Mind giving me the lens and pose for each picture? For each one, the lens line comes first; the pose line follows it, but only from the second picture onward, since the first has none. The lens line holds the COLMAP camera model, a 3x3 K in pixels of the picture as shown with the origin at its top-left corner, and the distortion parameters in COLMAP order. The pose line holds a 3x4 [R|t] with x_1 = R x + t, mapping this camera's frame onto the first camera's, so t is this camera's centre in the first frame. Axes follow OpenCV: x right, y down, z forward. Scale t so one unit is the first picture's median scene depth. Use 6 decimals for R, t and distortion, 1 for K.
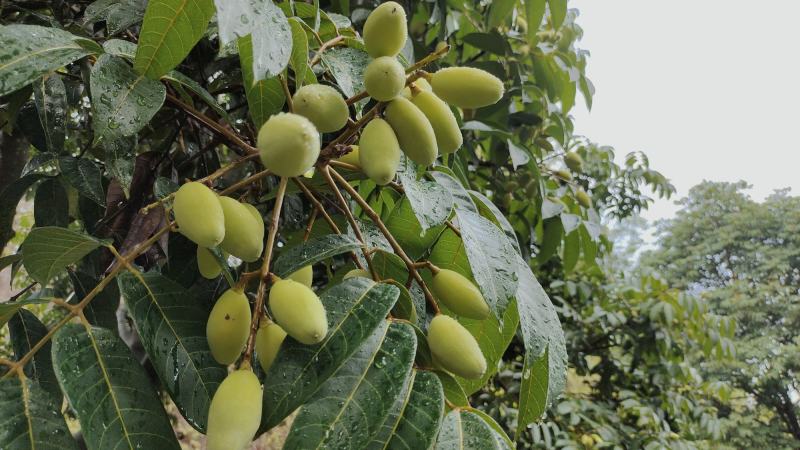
lens RADIAL K [[625.4, 0, 400.0], [0, 625.4, 225.0], [0, 0, 1]] dist [0.039529, -0.095948]
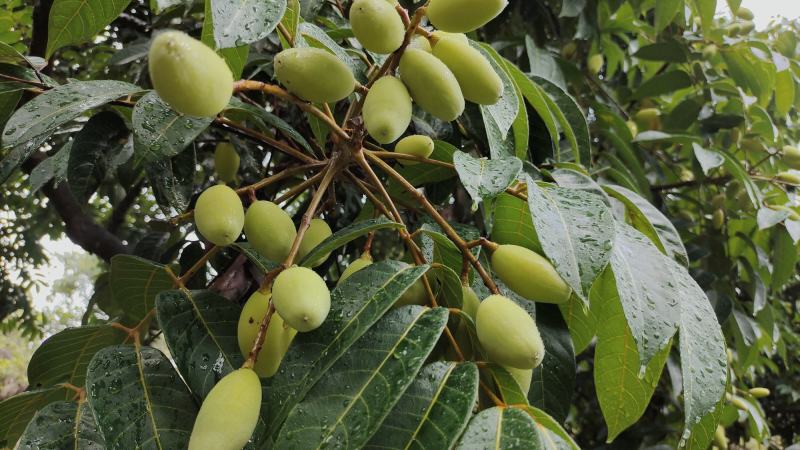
lens RADIAL K [[625.4, 0, 400.0], [0, 625.4, 225.0], [0, 0, 1]] dist [0.039529, -0.095948]
pose [[0.921965, -0.158191, -0.353490, 0.247019], [0.110466, 0.982271, -0.151463, 0.160319], [0.371183, 0.100595, 0.923094, 0.213944]]
